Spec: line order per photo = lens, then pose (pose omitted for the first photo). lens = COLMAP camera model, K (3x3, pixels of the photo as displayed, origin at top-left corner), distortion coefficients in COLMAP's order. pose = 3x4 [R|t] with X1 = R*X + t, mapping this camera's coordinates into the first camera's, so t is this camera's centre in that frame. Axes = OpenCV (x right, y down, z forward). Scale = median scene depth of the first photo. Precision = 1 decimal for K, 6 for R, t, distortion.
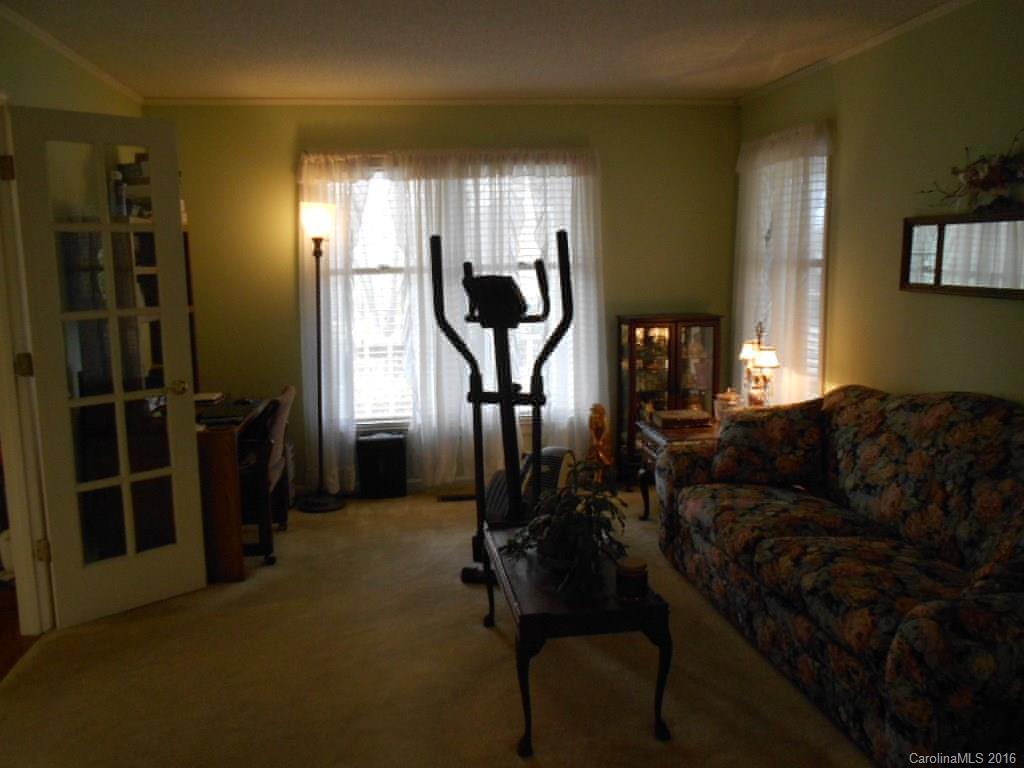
lens RADIAL K [[849.0, 0, 513.4], [0, 849.0, 381.1], [0, 0, 1]] dist [-0.018904, 0.015179]
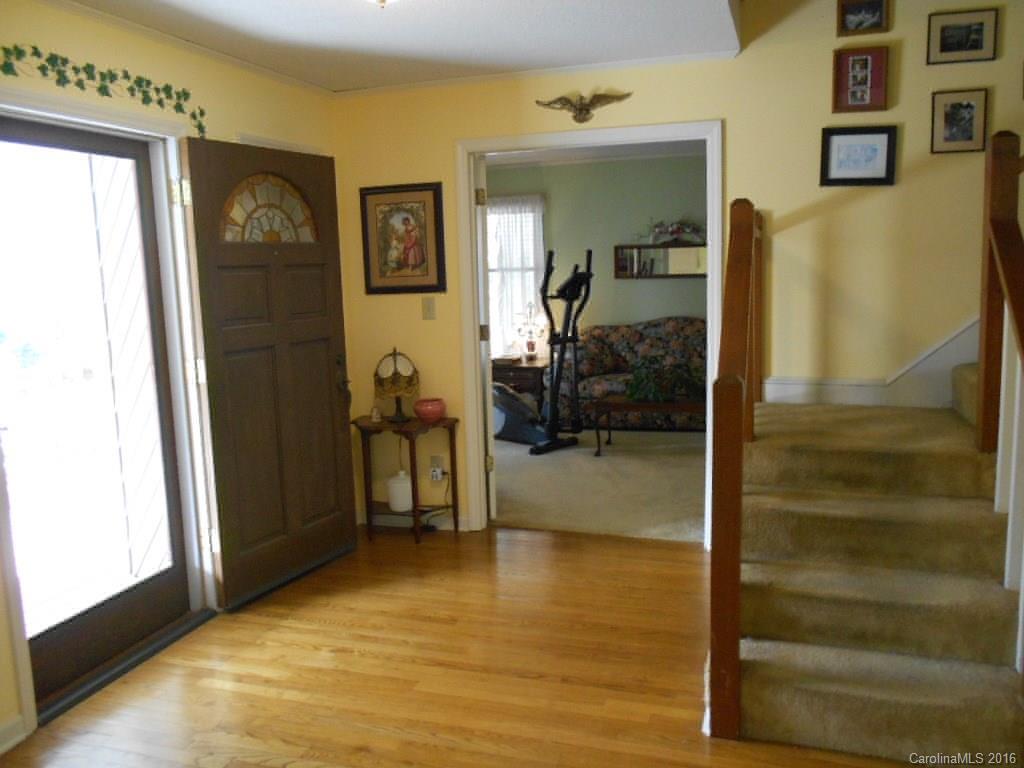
lens RADIAL K [[849.0, 0, 508.9], [0, 849.0, 379.5], [0, 0, 1]] dist [-0.018904, 0.015179]
pose [[0.455215, -0.125153, 0.881542, -1.804006], [0.152881, 0.986355, 0.061088, -0.027964], [-0.877158, 0.106963, 0.468137, 0.264587]]
